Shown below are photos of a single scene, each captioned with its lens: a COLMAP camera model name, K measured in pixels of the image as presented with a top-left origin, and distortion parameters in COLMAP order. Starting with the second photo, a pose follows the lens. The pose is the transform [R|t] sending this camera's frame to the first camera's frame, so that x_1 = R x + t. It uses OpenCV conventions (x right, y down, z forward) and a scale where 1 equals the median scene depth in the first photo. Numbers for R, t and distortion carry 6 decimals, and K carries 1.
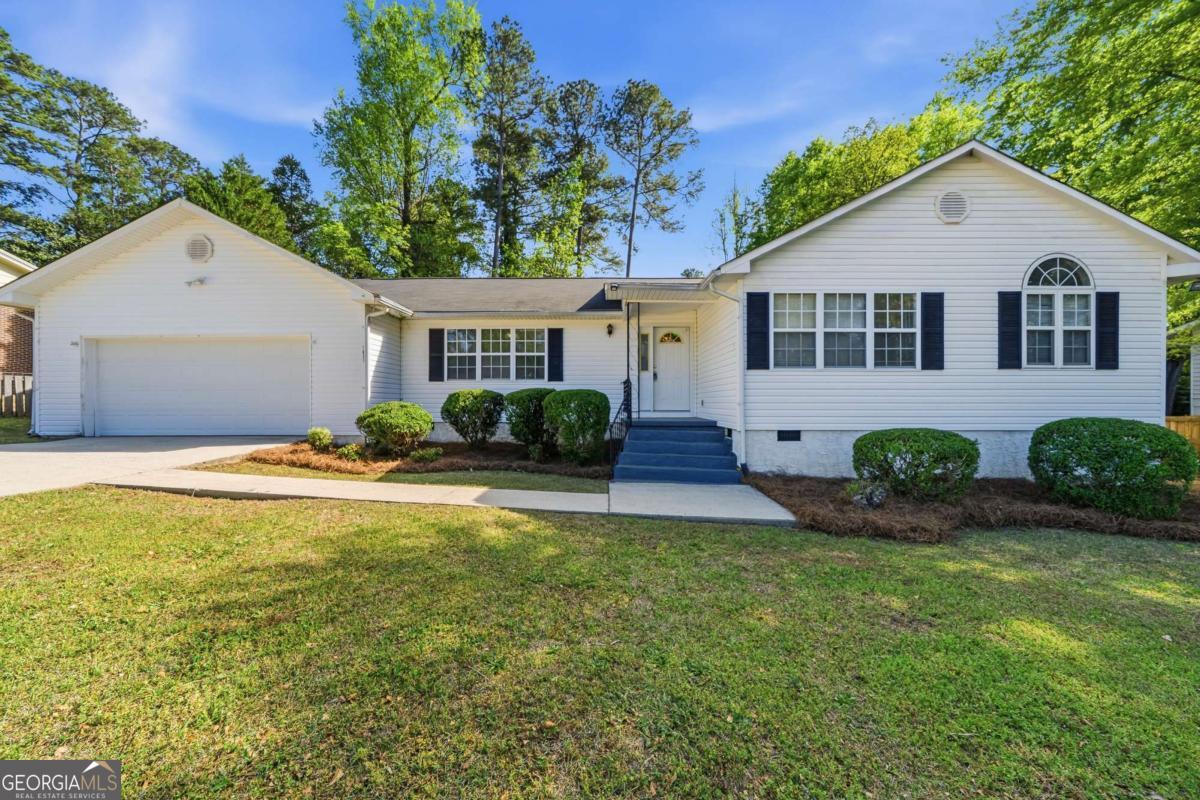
lens RADIAL K [[427.5, 0, 603.8], [0, 427.5, 408.0], [0, 0, 1]] dist [-0.003532, 0.000406]
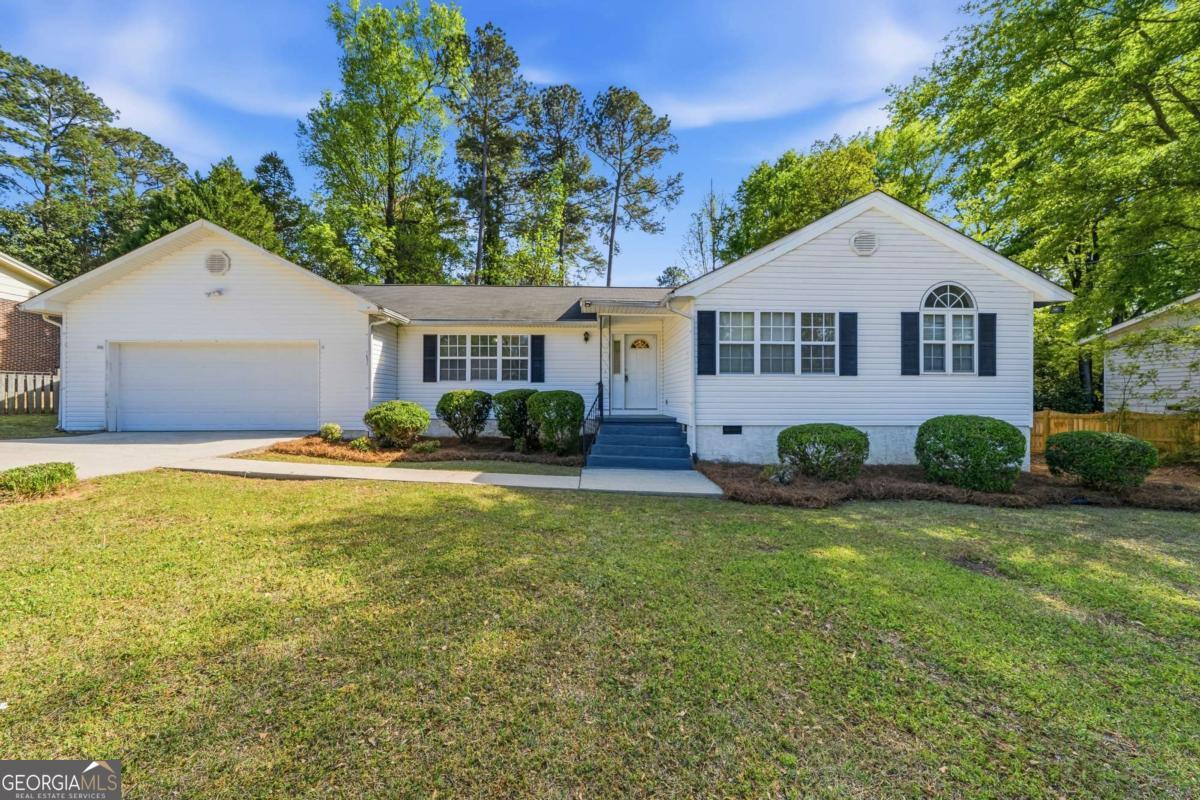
lens RADIAL K [[426.1, 0, 599.0], [0, 426.1, 404.3], [0, 0, 1]] dist [-0.002775, 0.000003]
pose [[0.999543, 0.001656, 0.030182, 0.015444], [-0.001590, 0.999996, -0.002210, -0.002935], [-0.030186, 0.002161, 0.999542, -0.131960]]
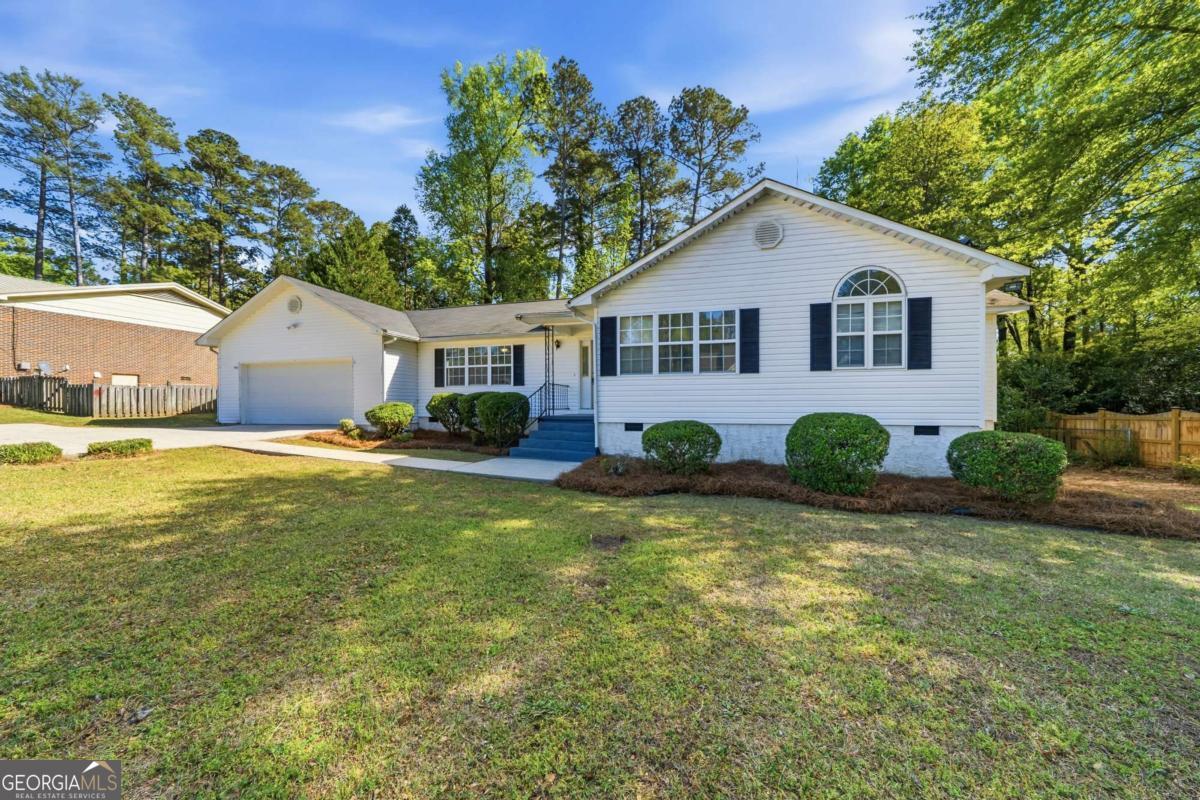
lens RADIAL K [[411.7, 0, 574.7], [0, 411.7, 409.6], [0, 0, 1]] dist [-0.000836, -0.000093]
pose [[0.963250, 0.000259, -0.268606, 0.416494], [0.000795, 0.999992, 0.003816, 0.005351], [0.268605, -0.003889, 0.963242, -0.167216]]
